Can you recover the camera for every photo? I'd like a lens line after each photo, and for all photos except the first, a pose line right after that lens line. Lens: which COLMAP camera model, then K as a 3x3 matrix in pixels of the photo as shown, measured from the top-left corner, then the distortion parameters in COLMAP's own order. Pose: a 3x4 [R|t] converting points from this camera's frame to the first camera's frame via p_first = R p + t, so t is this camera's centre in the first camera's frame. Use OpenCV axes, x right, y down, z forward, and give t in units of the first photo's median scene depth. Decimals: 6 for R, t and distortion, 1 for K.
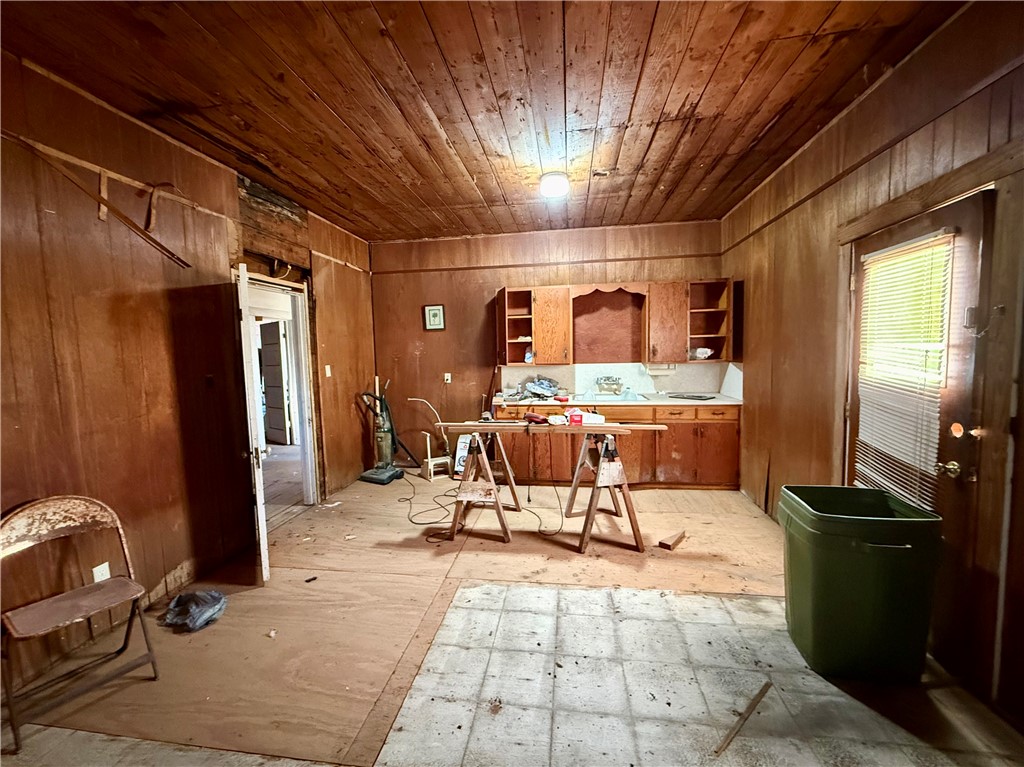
lens RADIAL K [[412.3, 0, 506.1], [0, 412.3, 382.1], [0, 0, 1]] dist [0.000177, 0.000015]
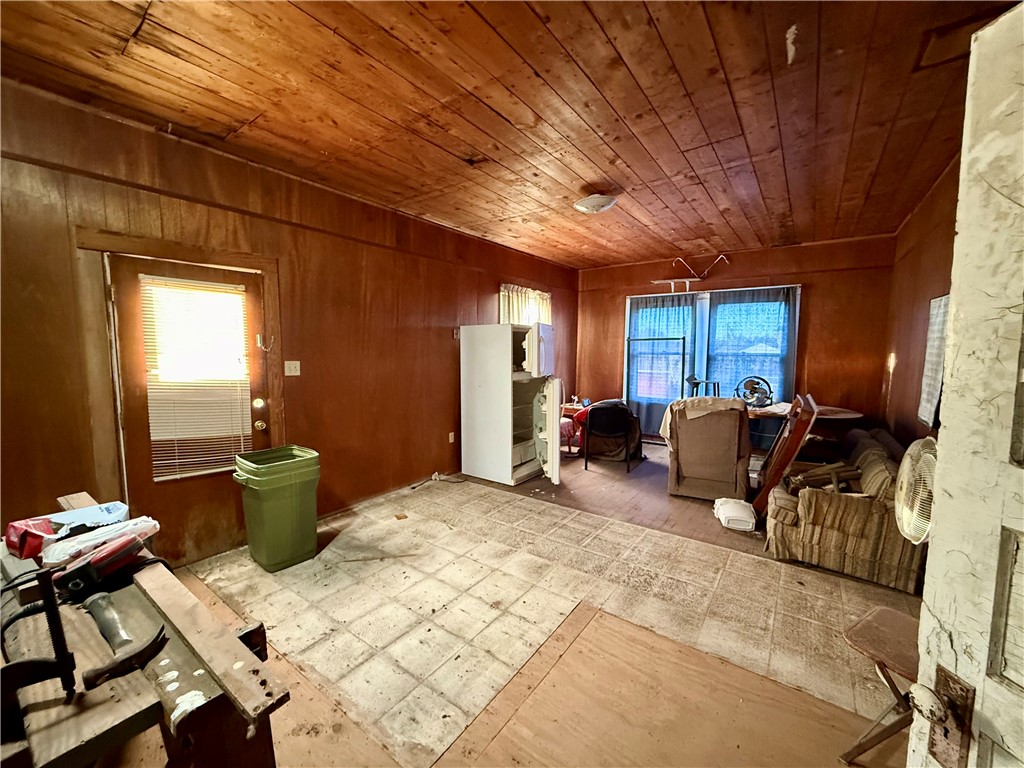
lens RADIAL K [[412.3, 0, 509.6], [0, 412.3, 384.3], [0, 0, 1]] dist [0.000177, 0.000015]
pose [[-0.886593, -0.017926, 0.462204, -0.594668], [0.054520, 0.988233, 0.142907, -0.137138], [-0.459327, 0.151899, -0.875183, 1.764836]]
